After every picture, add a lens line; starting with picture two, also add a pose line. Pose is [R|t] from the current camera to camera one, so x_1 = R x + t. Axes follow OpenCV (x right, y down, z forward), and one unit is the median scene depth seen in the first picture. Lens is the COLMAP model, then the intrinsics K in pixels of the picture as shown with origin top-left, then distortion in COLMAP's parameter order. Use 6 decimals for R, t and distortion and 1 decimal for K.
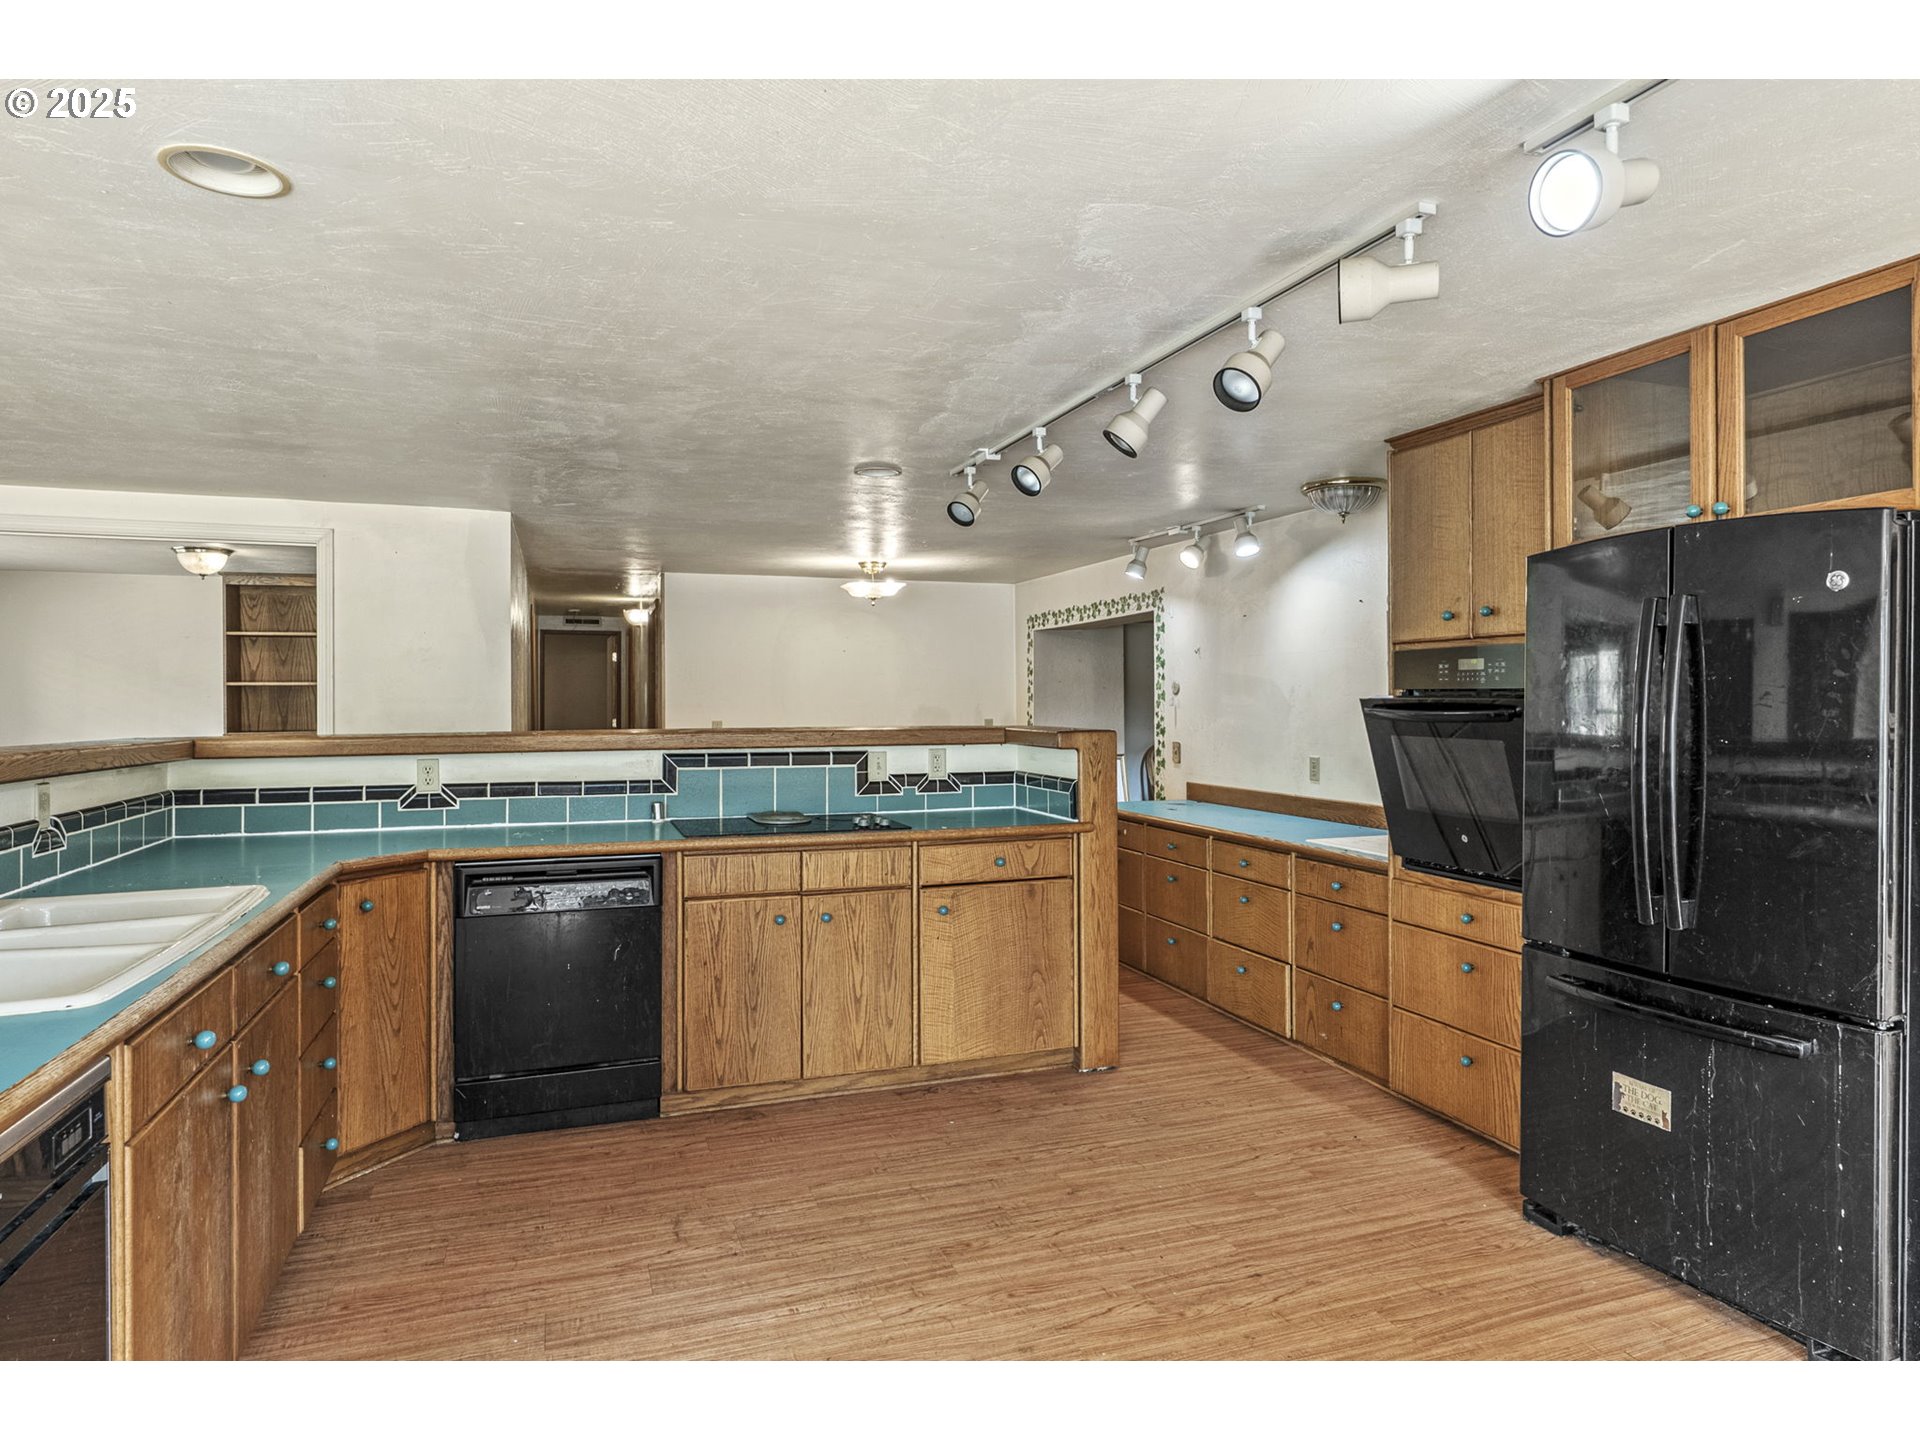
lens RADIAL K [[1112.6, 0, 963.3], [0, 1112.6, 702.5], [0, 0, 1]] dist [-0.010687, 0.005369]
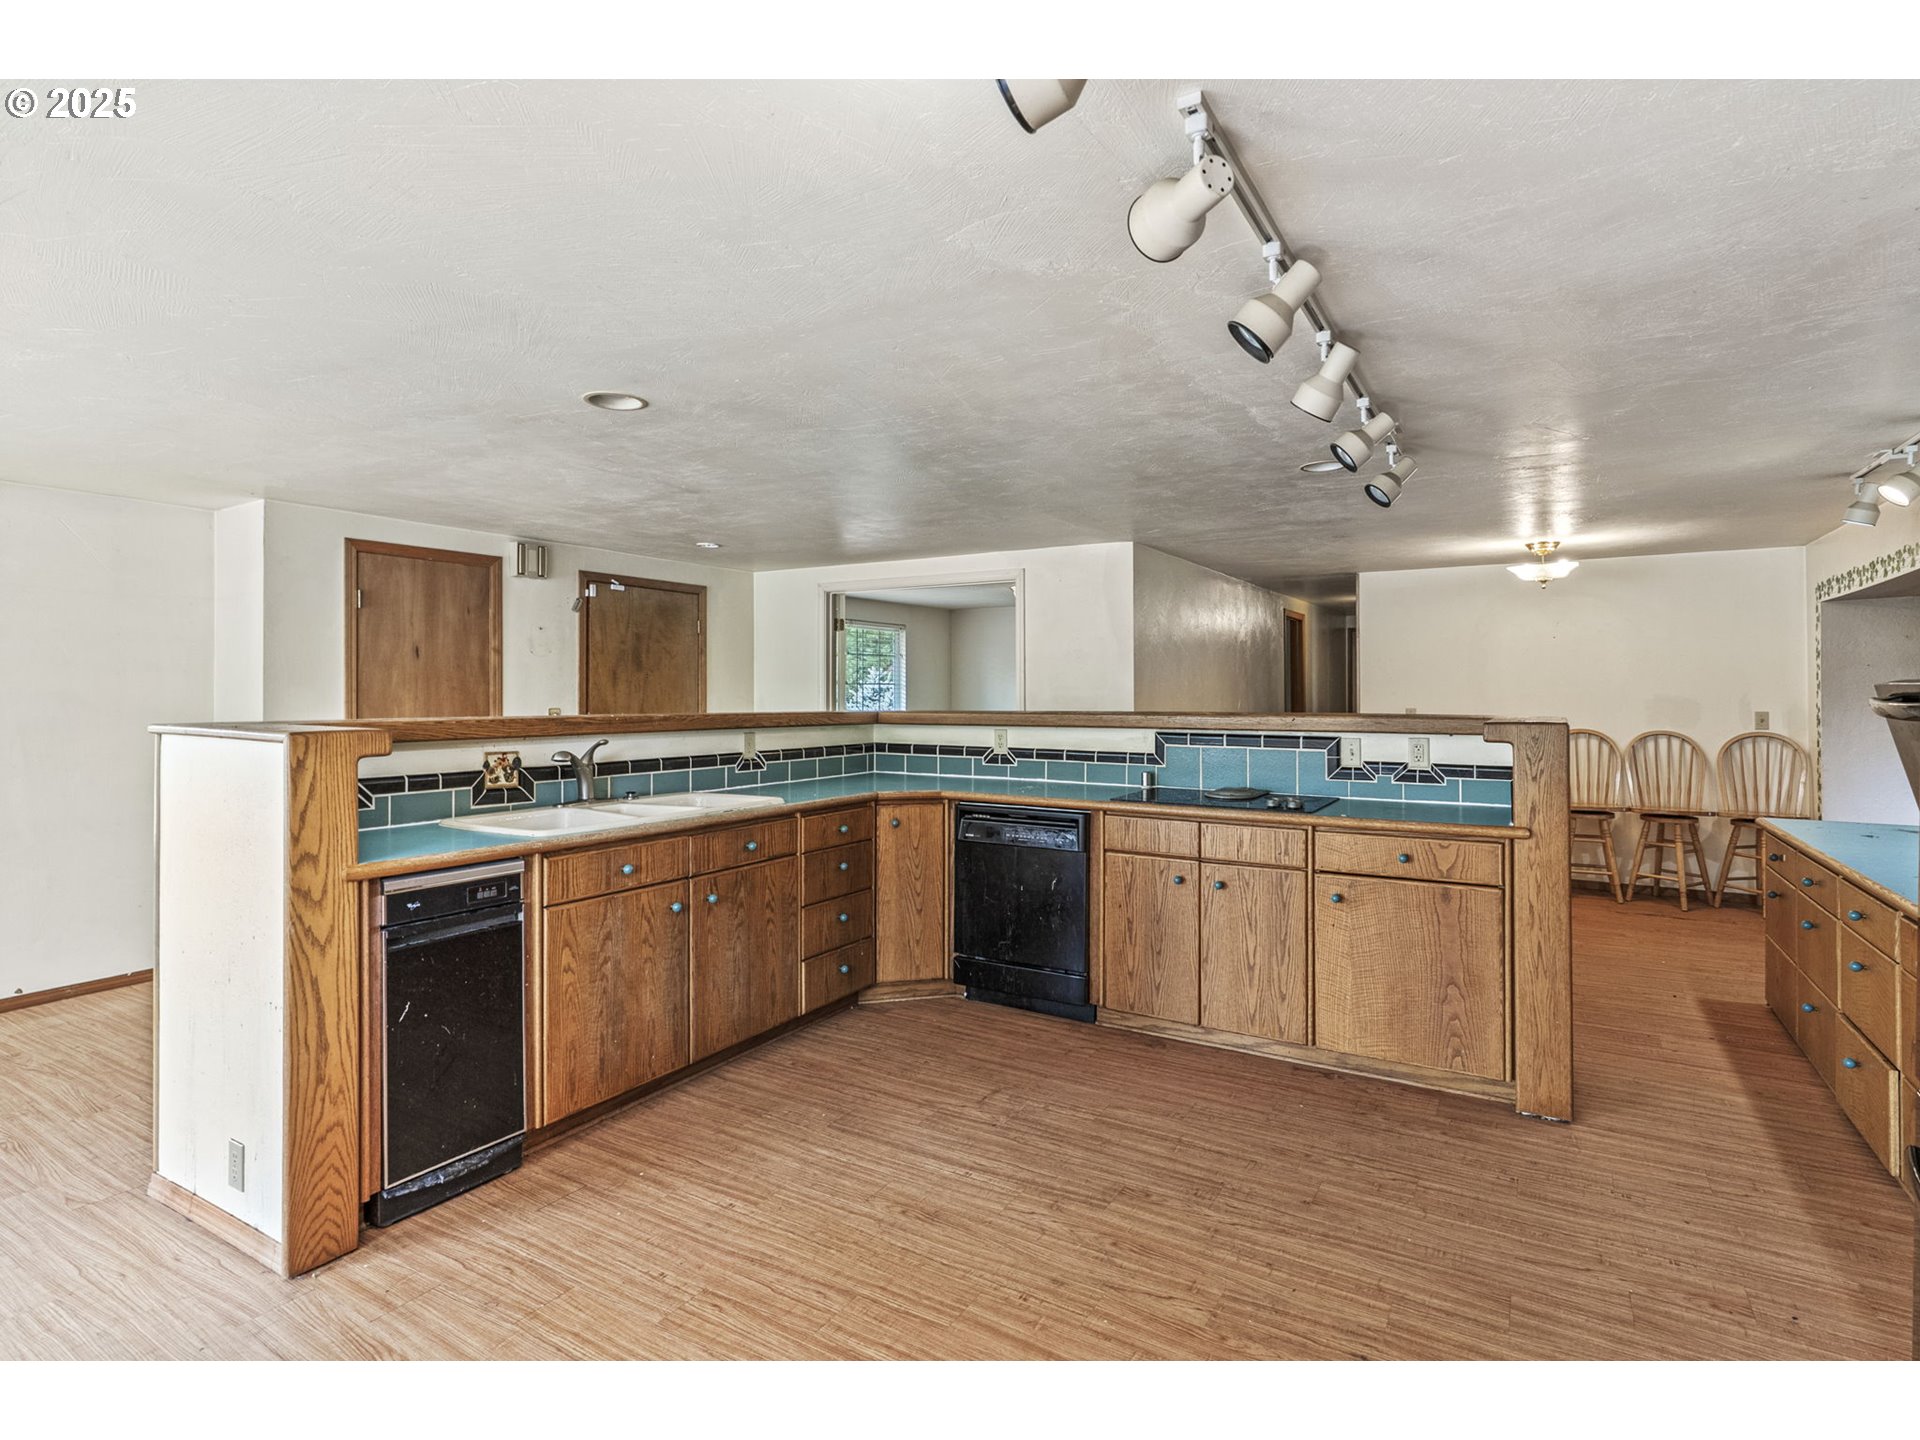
lens RADIAL K [[951.7, 0, 964.0], [0, 951.7, 692.9], [0, 0, 1]] dist [-0.009654, 0.003546]
pose [[0.635082, 0.003874, -0.772435, 0.435331], [-0.002875, 0.999992, 0.002651, 0.001787], [0.772440, 0.000537, 0.635088, 0.205694]]
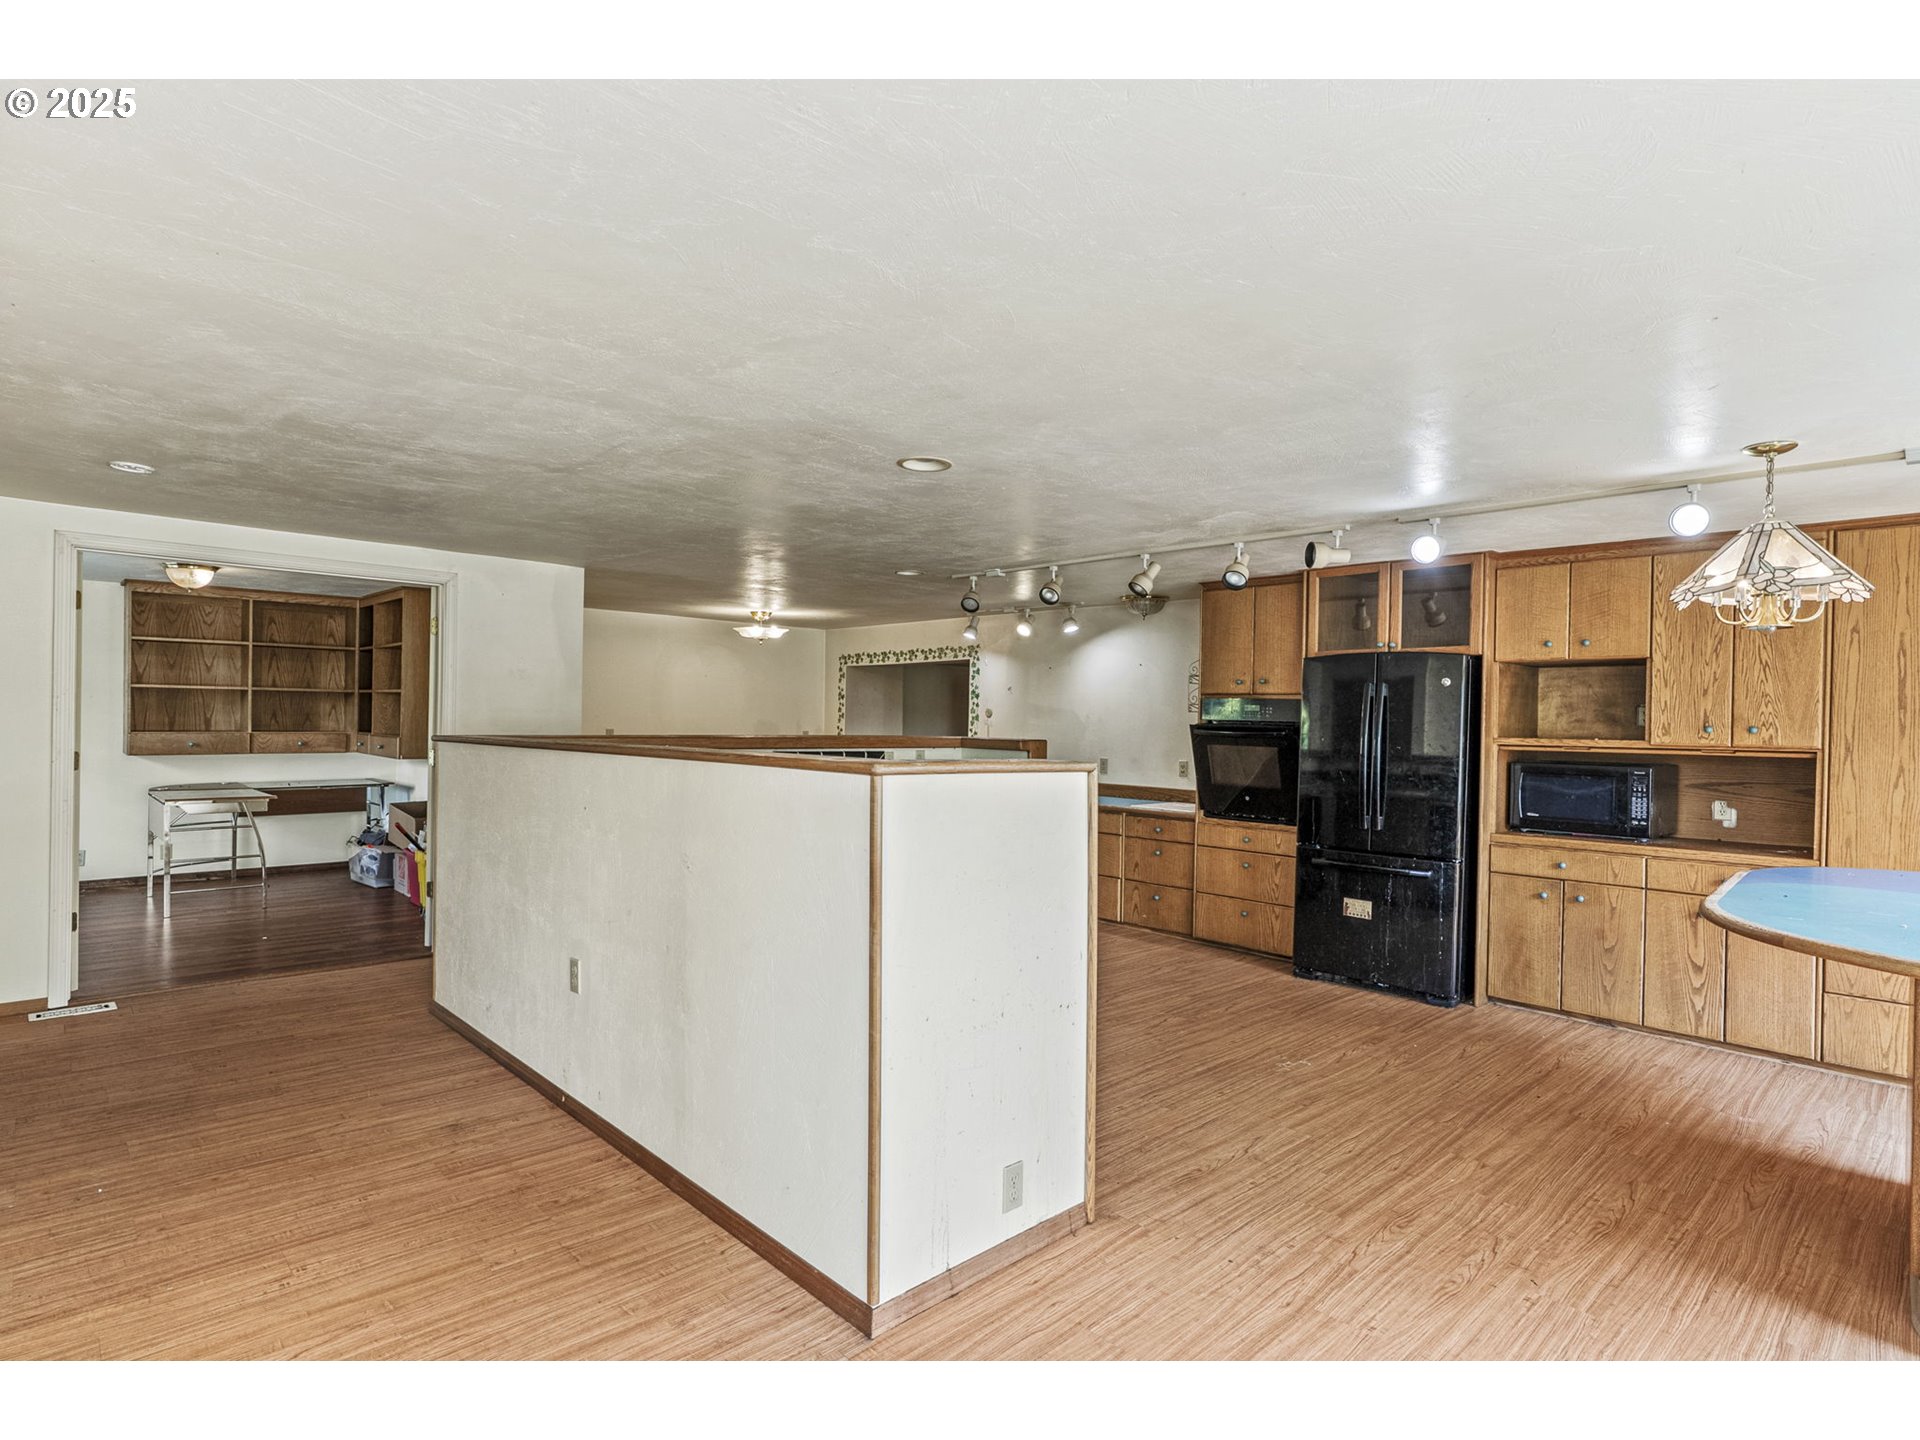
lens RADIAL K [[991.3, 0, 960.5], [0, 991.3, 734.2], [0, 0, 1]] dist [-0.006129, 0.000041]
pose [[0.919619, 0.016102, 0.392482, -0.617180], [-0.022226, 0.999692, 0.011064, 0.002996], [-0.392183, -0.018898, 0.919693, -0.347529]]
